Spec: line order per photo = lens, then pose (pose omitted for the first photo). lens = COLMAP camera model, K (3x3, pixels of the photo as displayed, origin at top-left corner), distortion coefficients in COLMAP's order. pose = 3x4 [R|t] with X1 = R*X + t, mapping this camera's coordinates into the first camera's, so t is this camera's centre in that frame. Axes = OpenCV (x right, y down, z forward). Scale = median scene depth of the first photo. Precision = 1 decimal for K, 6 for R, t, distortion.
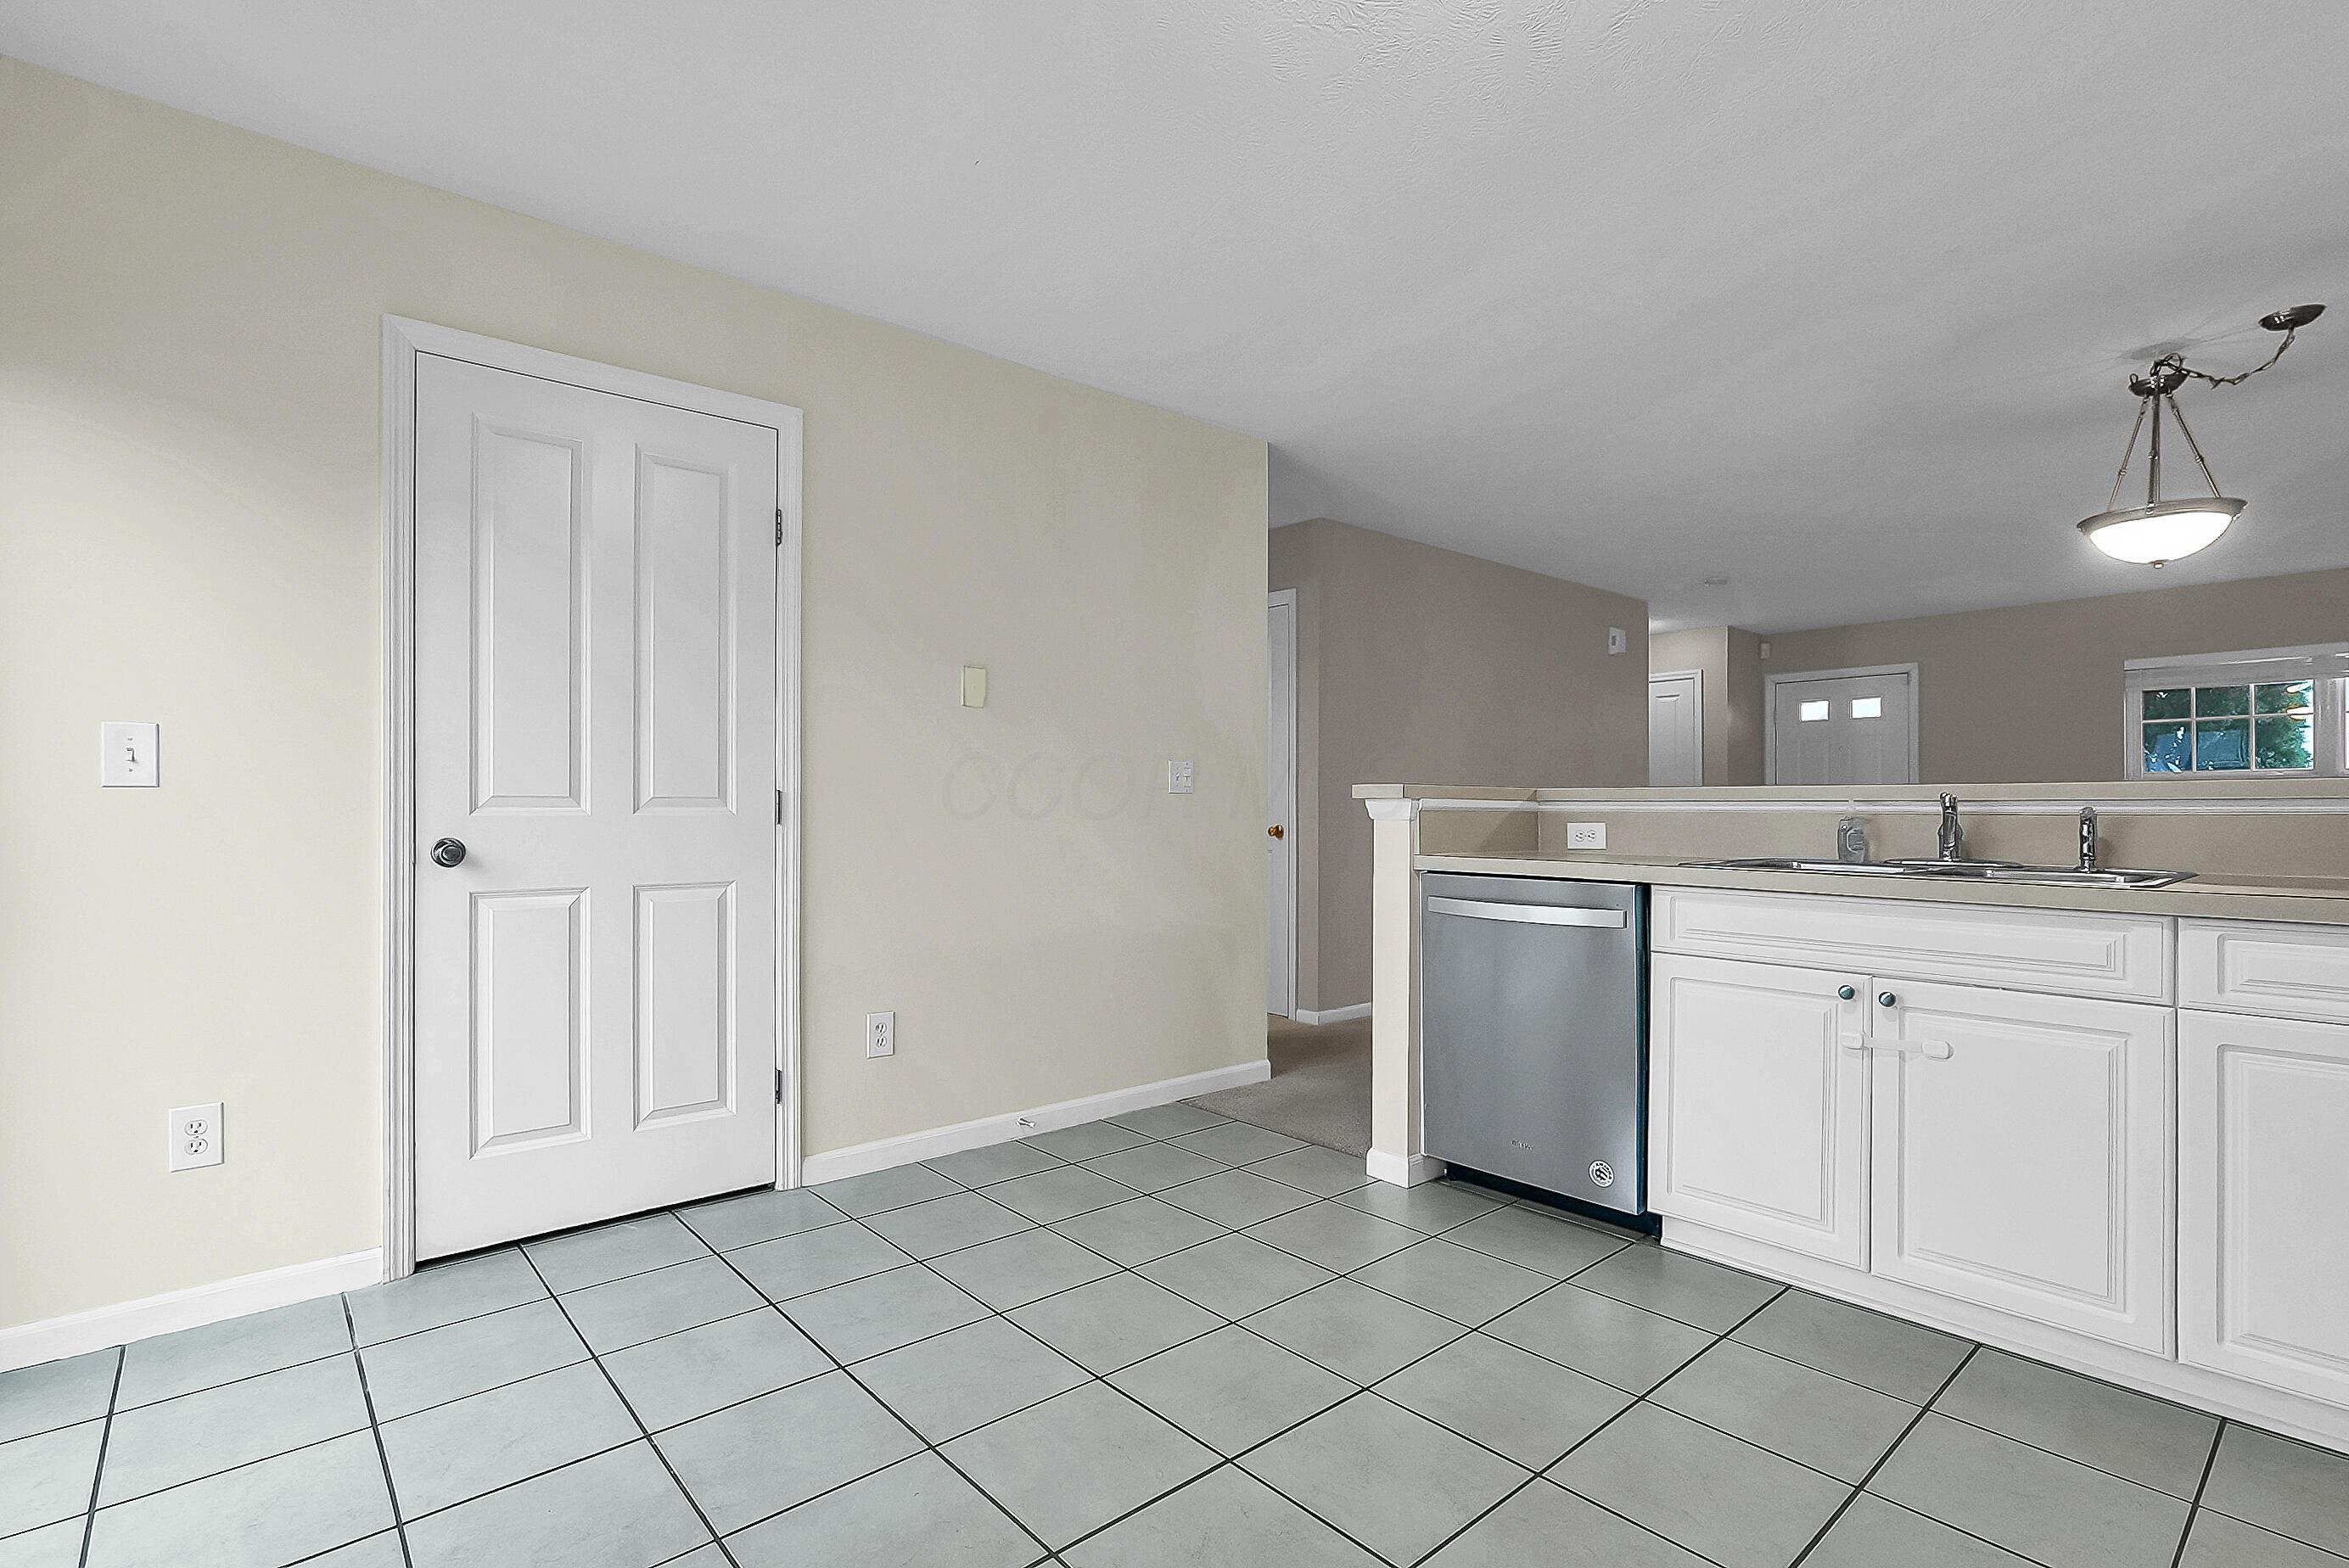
lens RADIAL K [[1109.2, 0, 1173.3], [0, 1109.2, 813.3], [0, 0, 1]] dist [-0.002687, 0.000250]
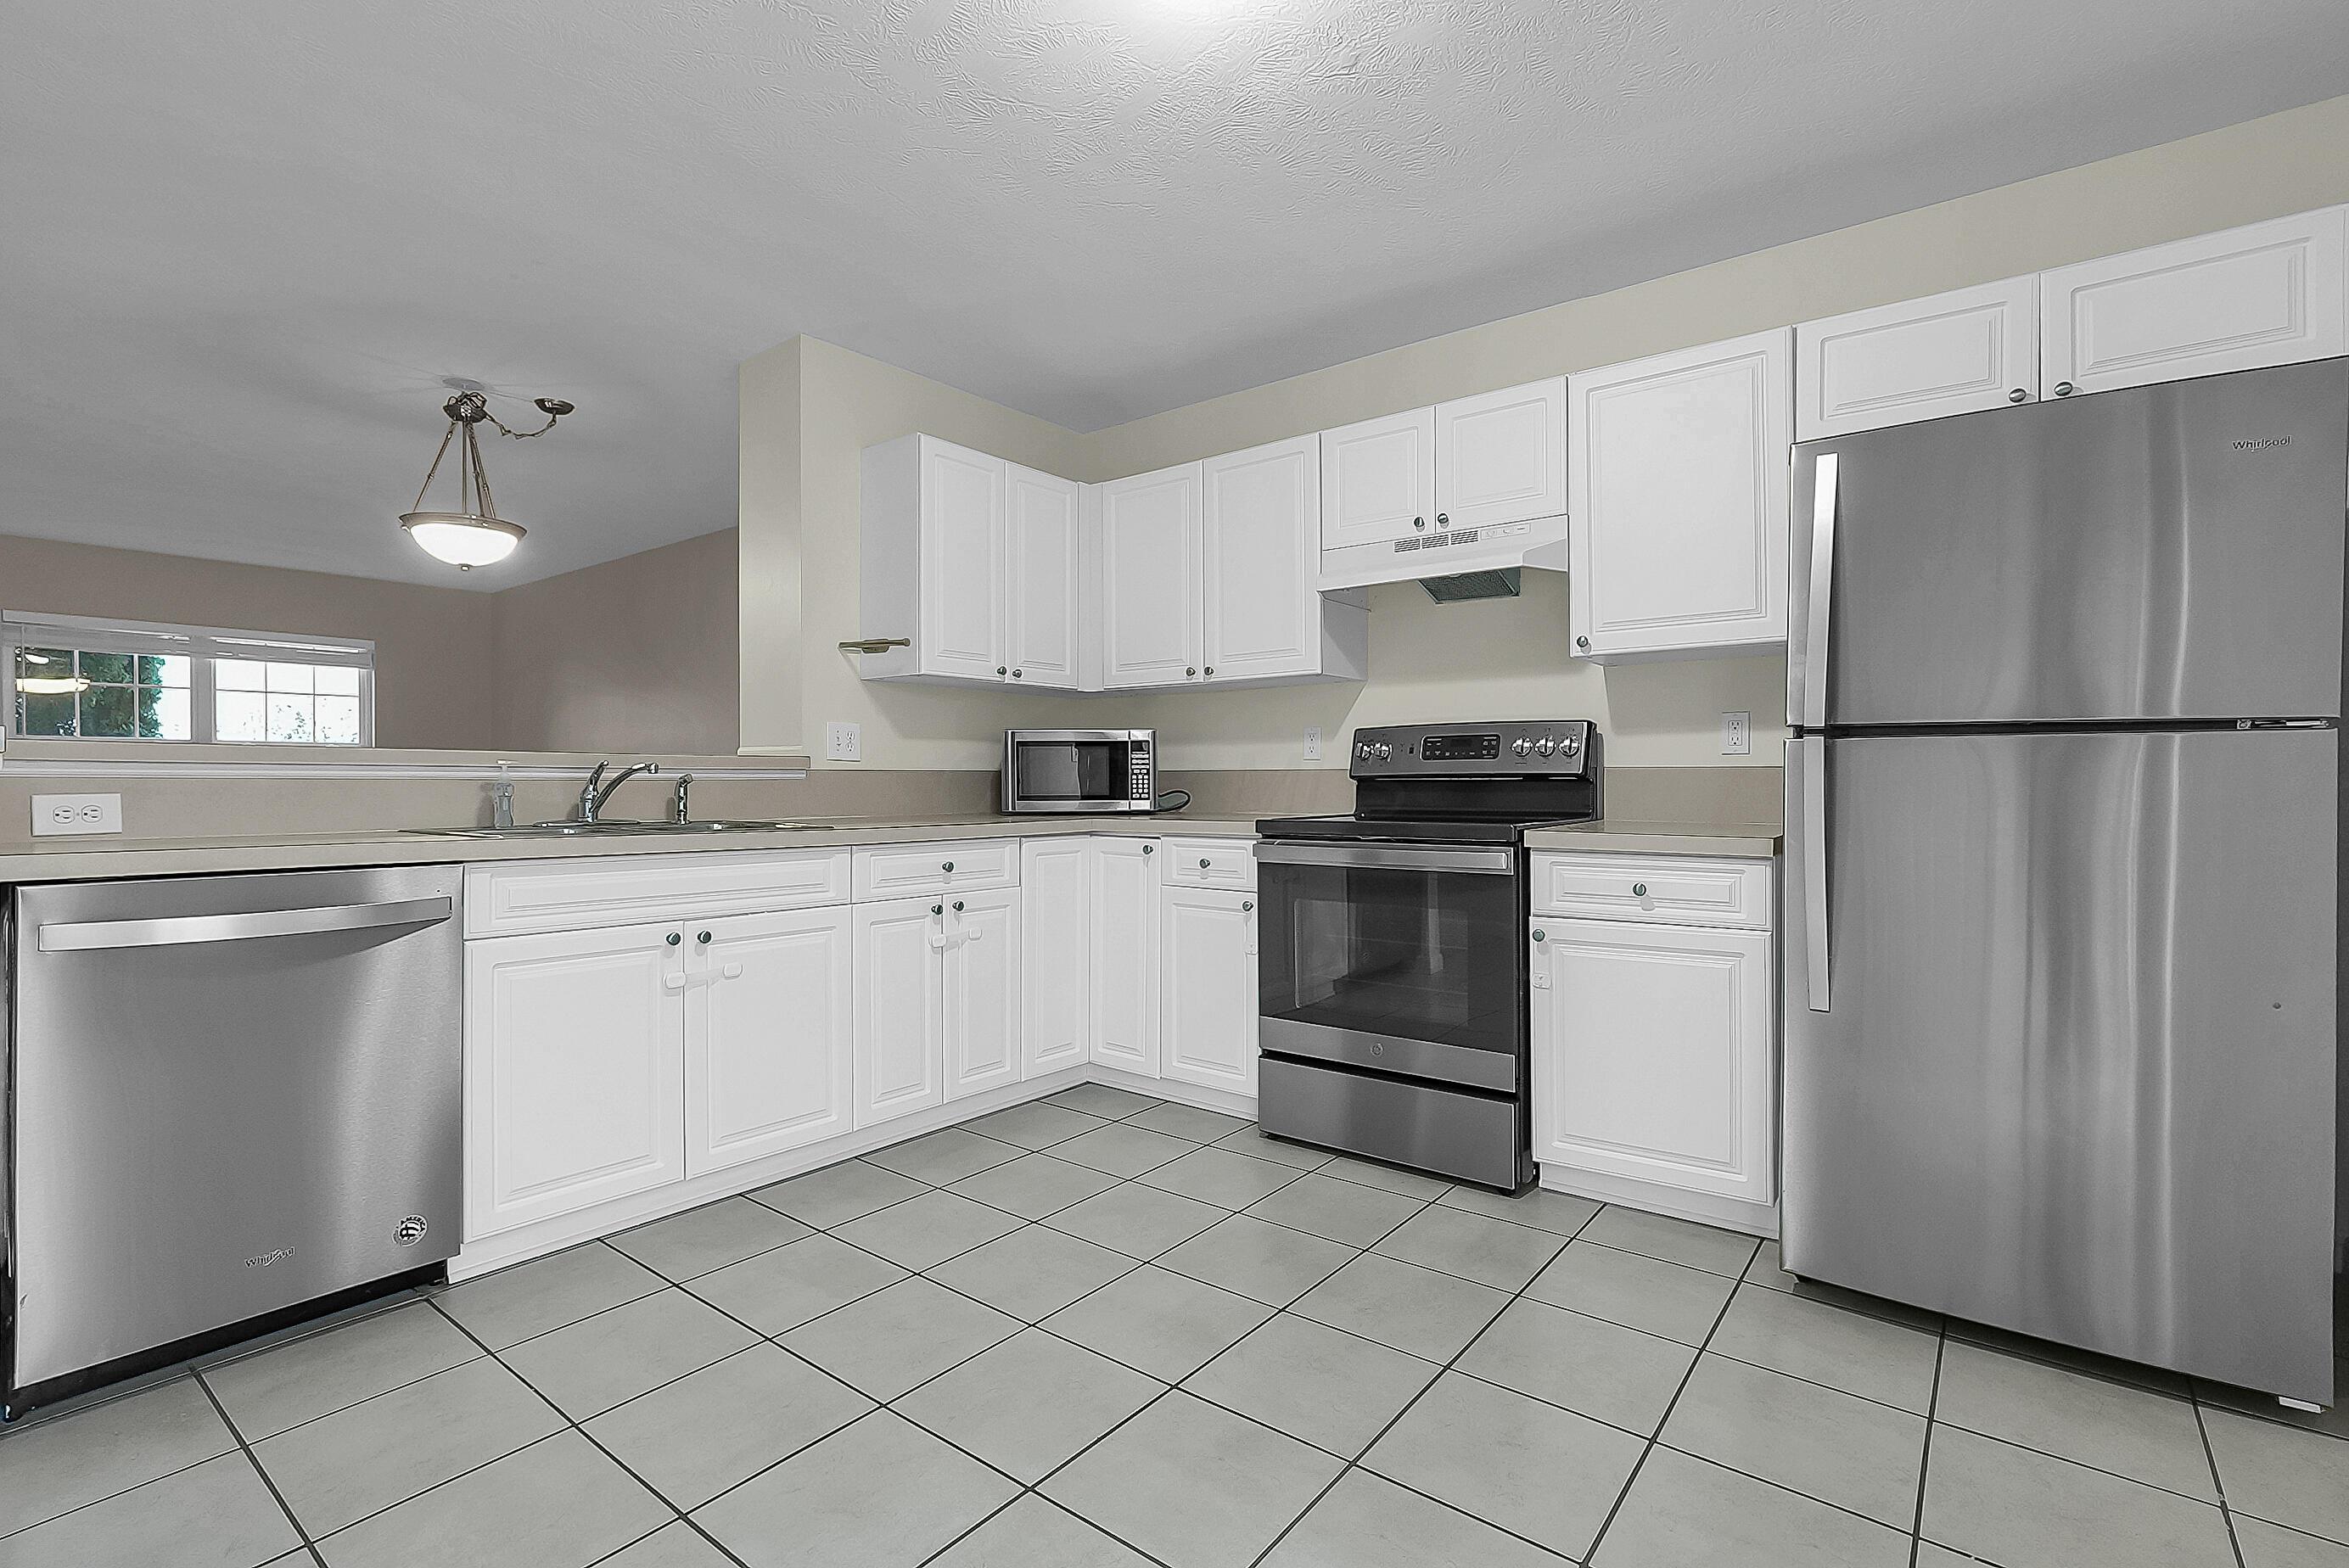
lens RADIAL K [[1061.5, 0, 1174.5], [0, 1061.5, 784.0], [0, 0, 1]] dist [0.001825, 0.000909]
pose [[-0.180288, -0.004559, 0.983603, -0.171987], [0.001089, 0.999988, 0.004835, 0.000165], [-0.983613, 0.001943, -0.180281, 0.222877]]
